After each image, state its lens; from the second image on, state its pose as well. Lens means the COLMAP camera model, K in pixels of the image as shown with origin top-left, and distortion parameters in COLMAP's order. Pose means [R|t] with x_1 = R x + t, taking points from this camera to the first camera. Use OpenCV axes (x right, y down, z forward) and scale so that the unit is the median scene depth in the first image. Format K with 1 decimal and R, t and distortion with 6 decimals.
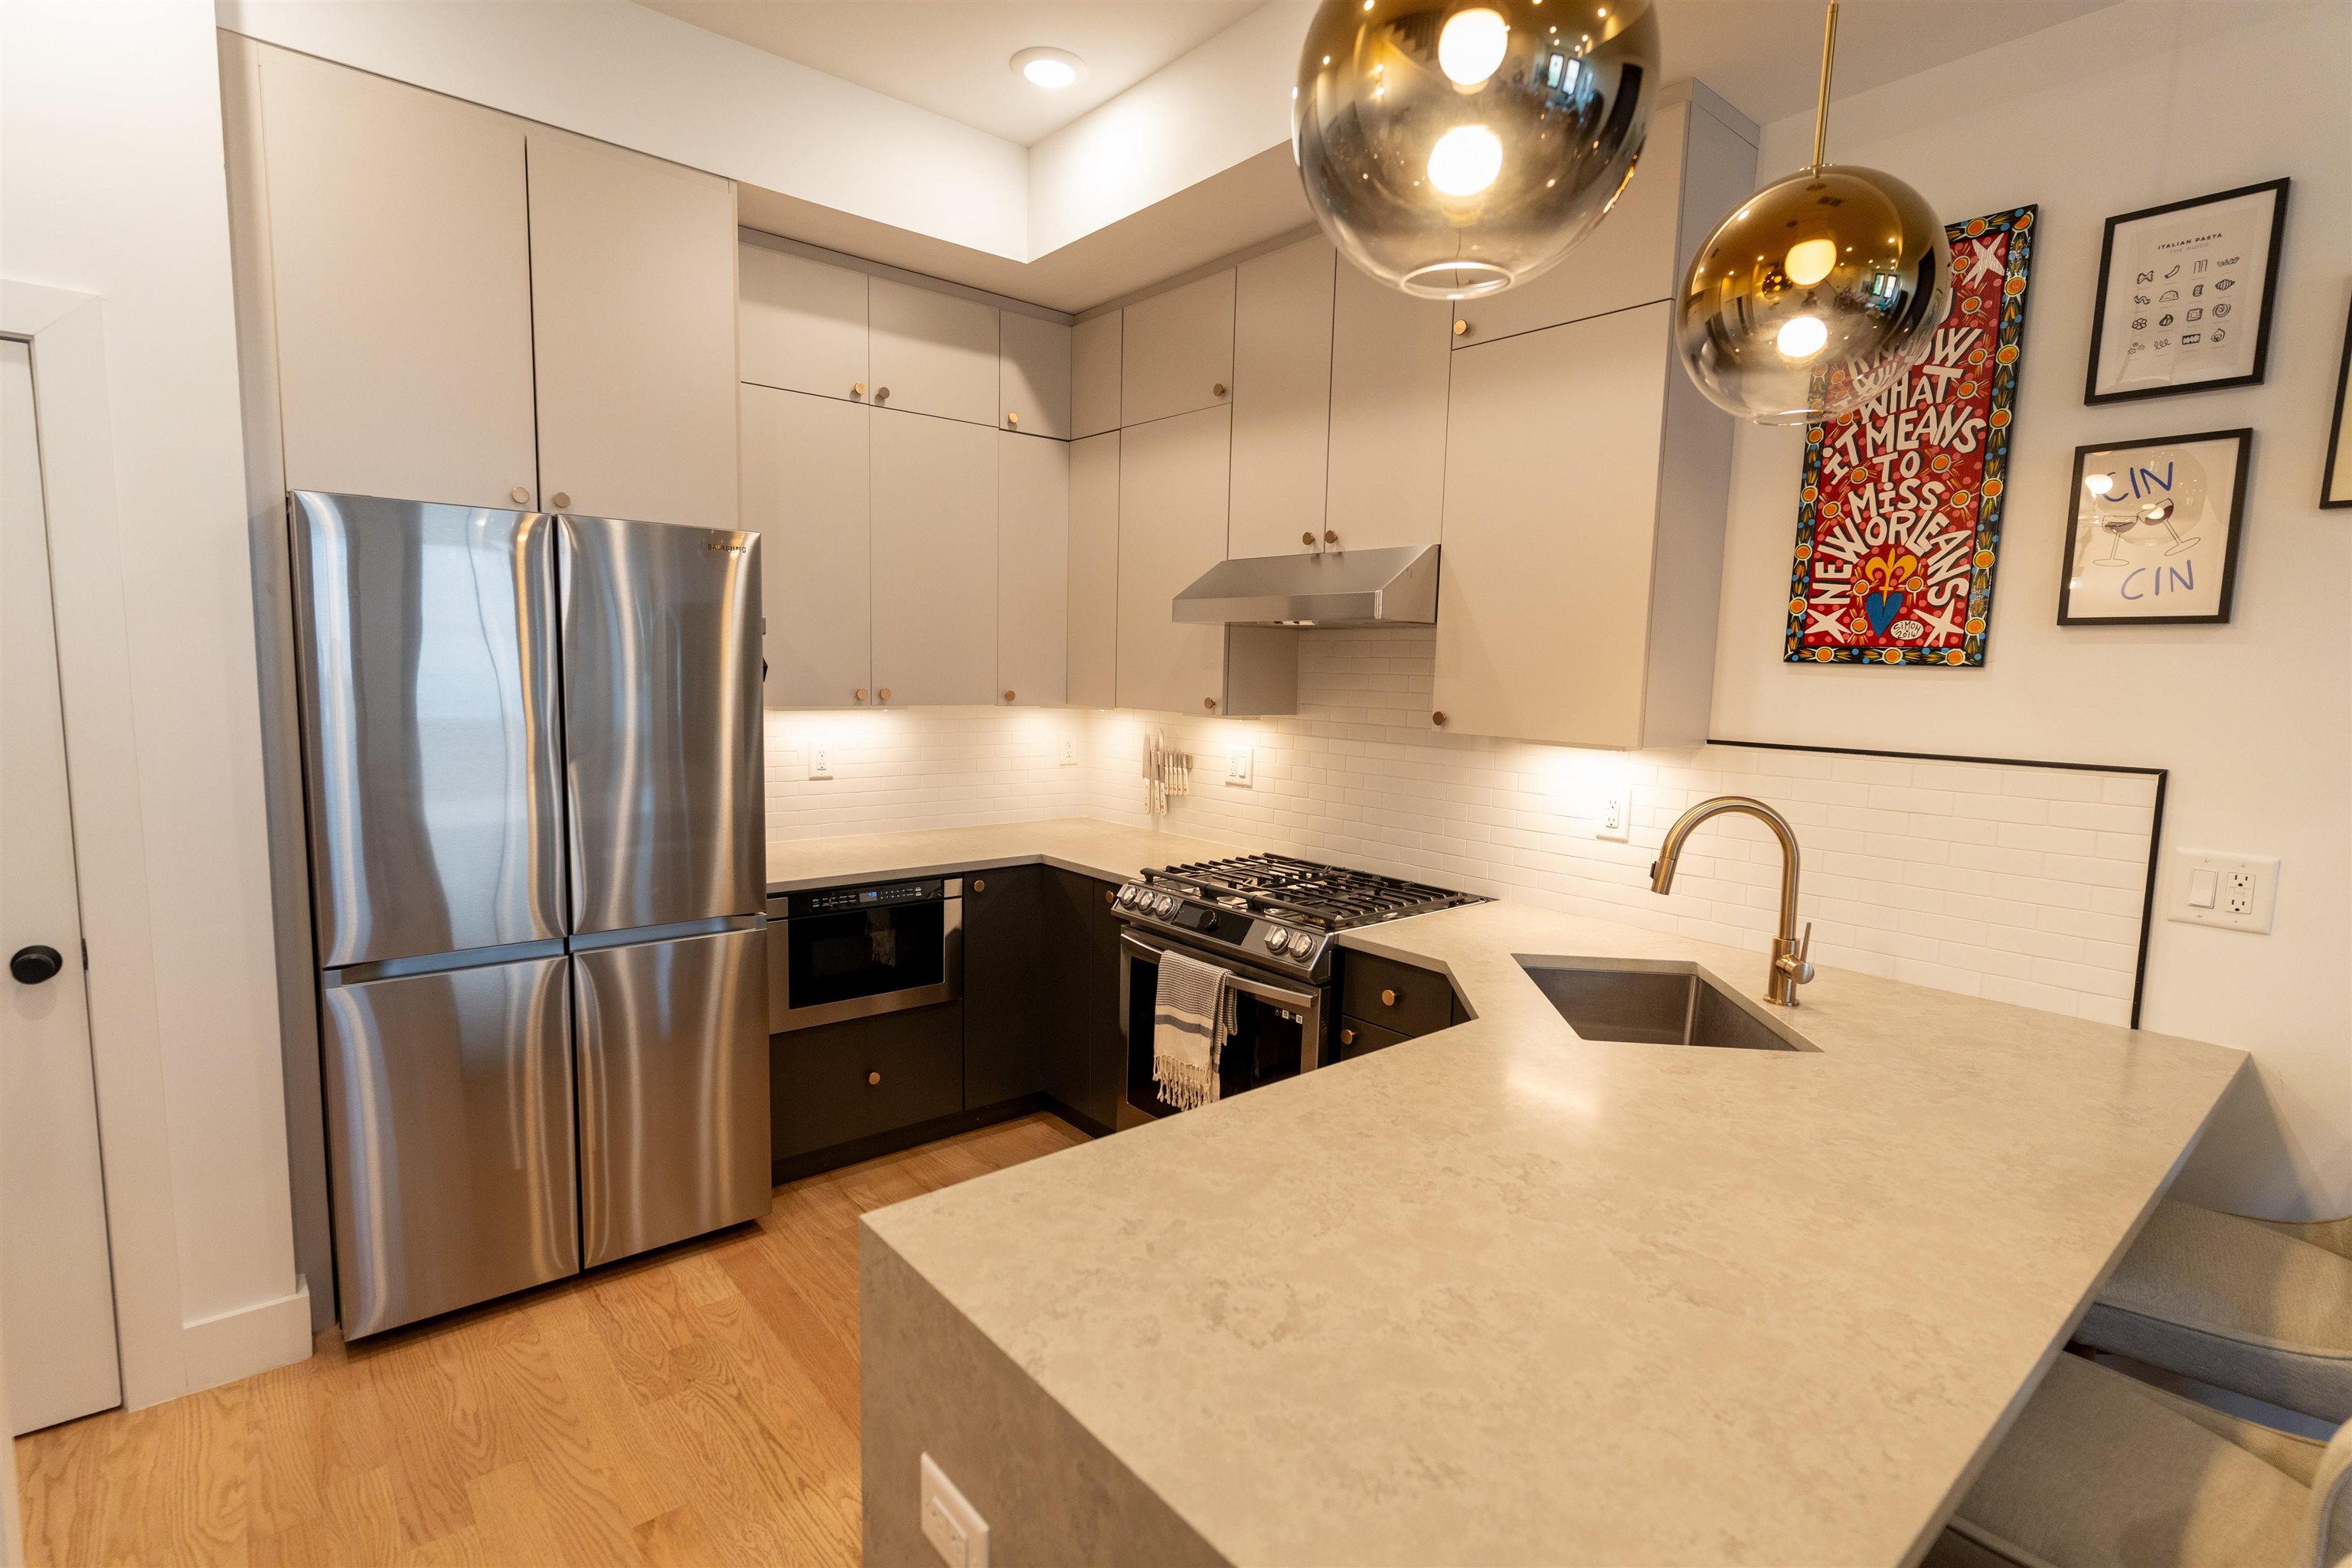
lens RADIAL K [[1112.8, 0, 1176.0], [0, 1112.8, 784.0], [0, 0, 1]] dist [0.002725, 0.000292]
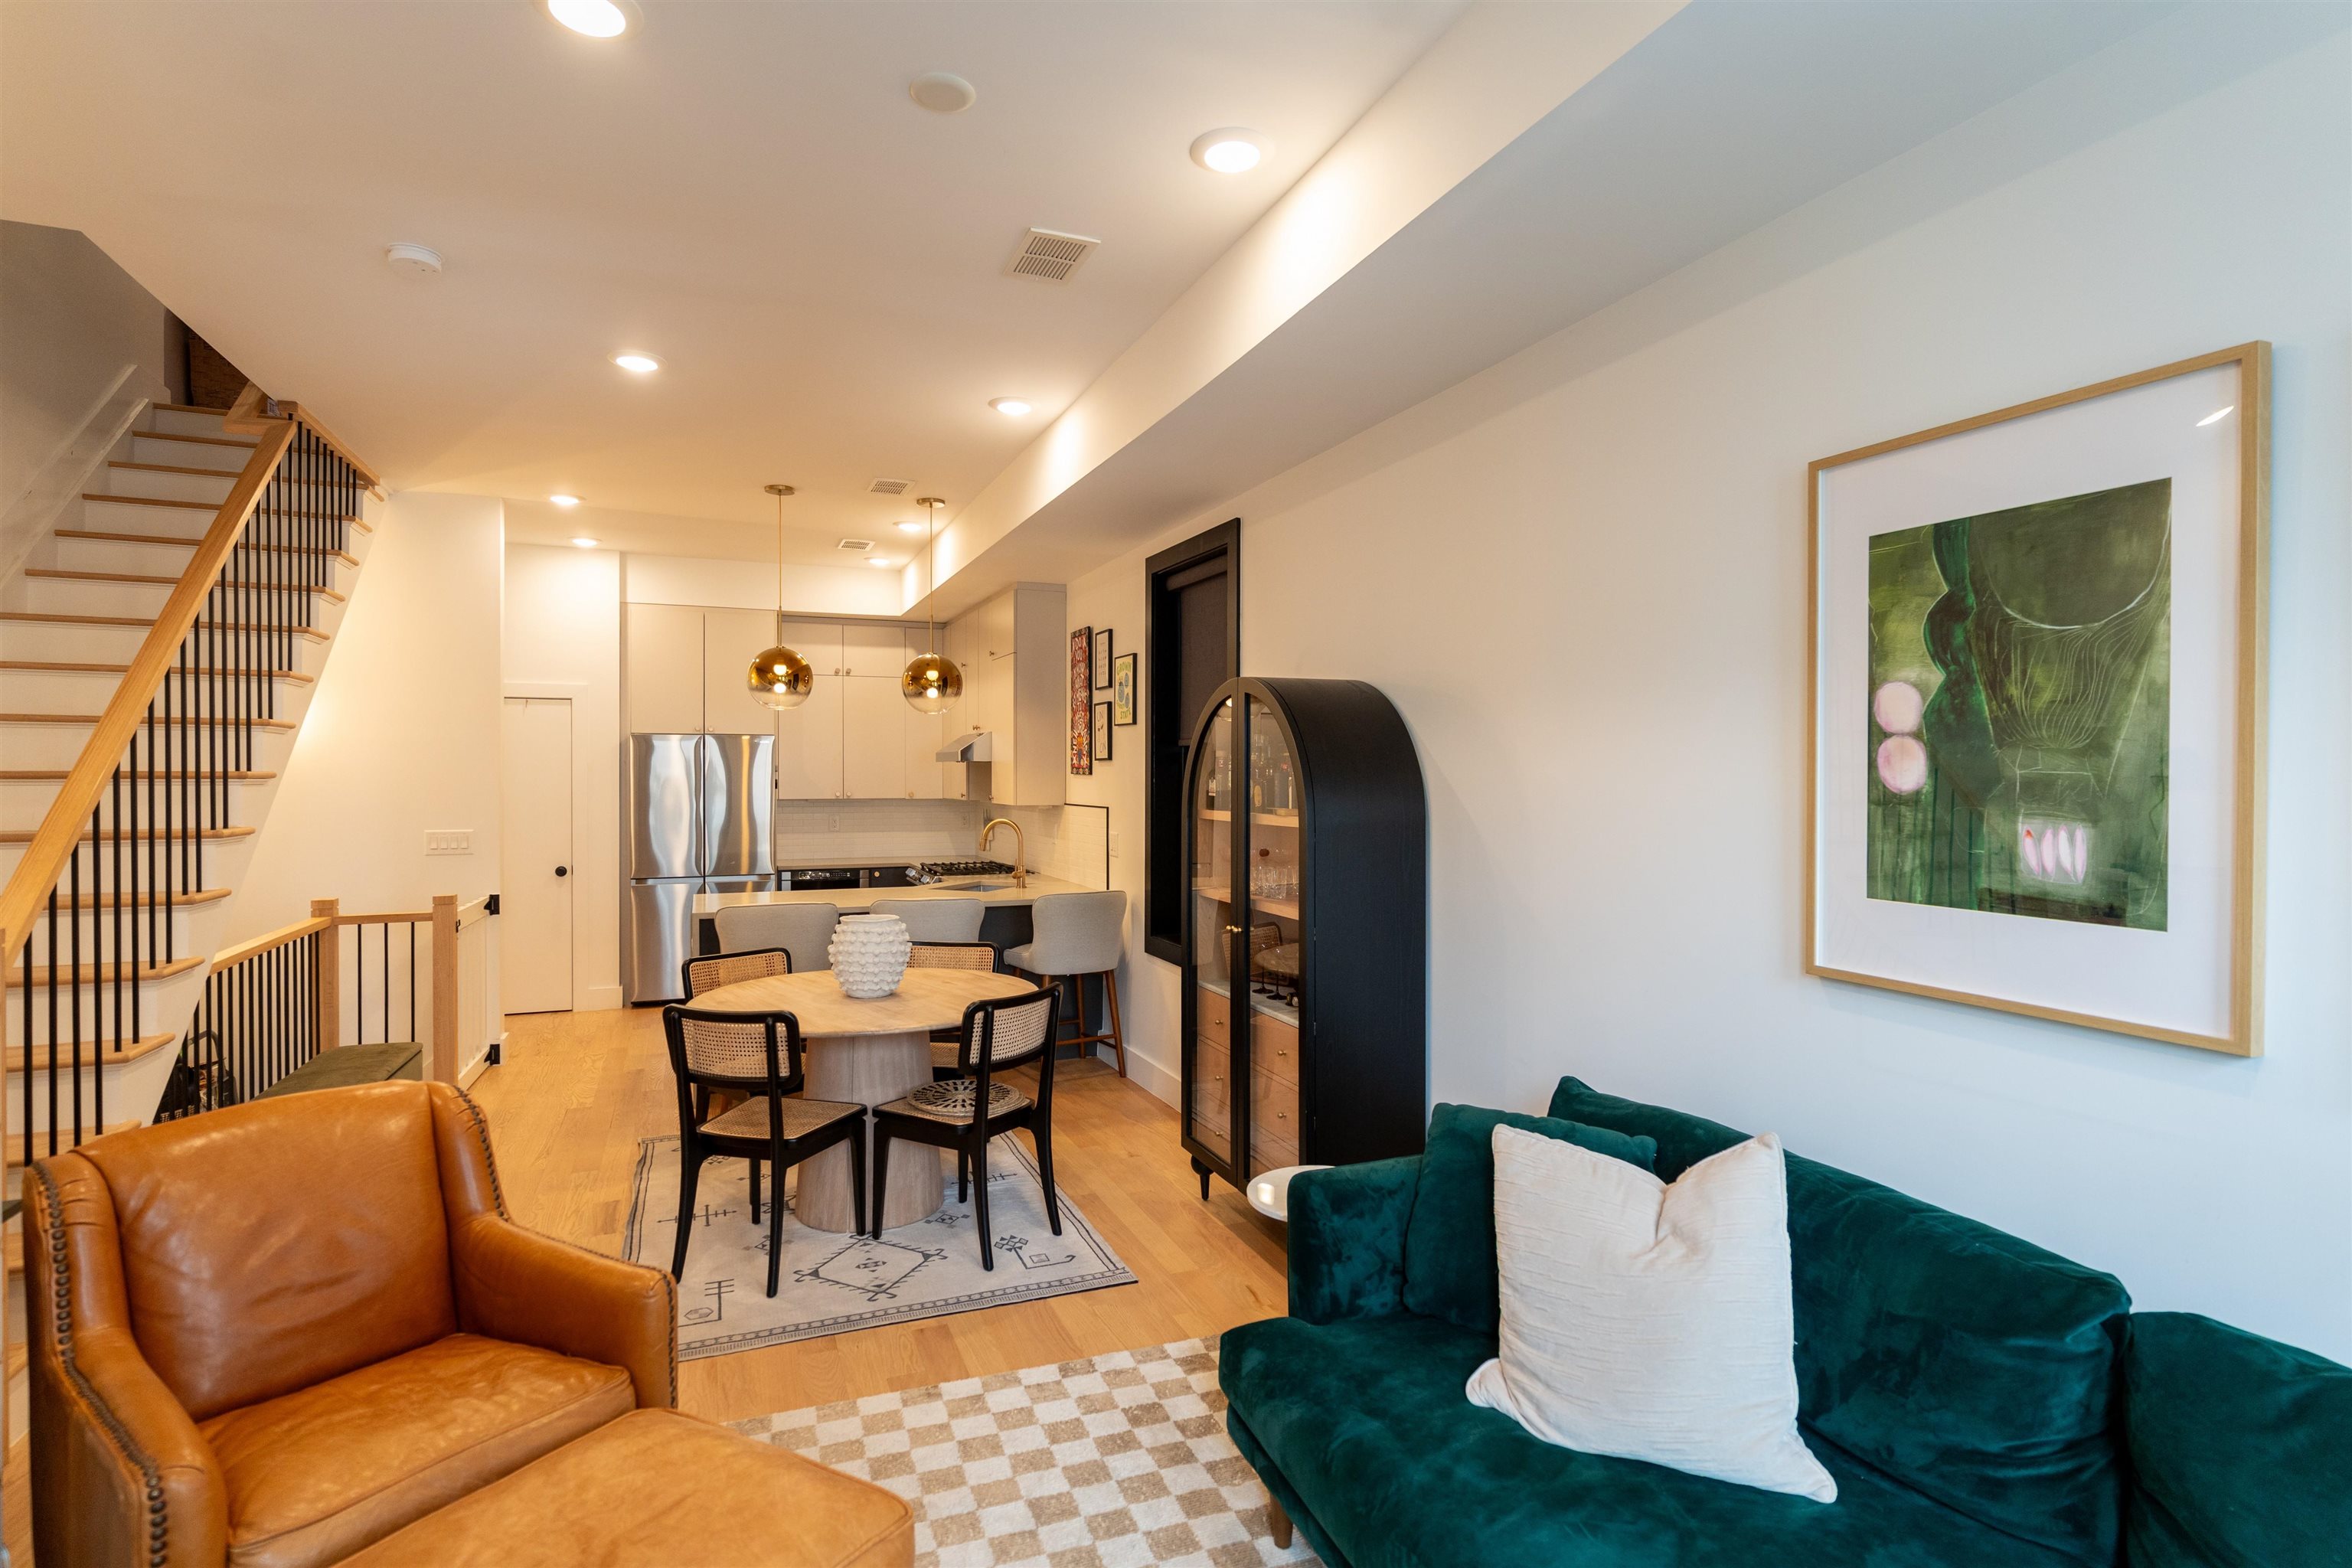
lens RADIAL K [[1123.7, 0, 1164.2], [0, 1123.7, 788.1], [0, 0, 1]] dist [-0.010450, -0.000091]
pose [[0.950053, -0.011425, -0.311879, 1.798581], [-0.021071, 0.994701, -0.100627, 0.214352], [0.311376, 0.102173, 0.944778, -1.684247]]
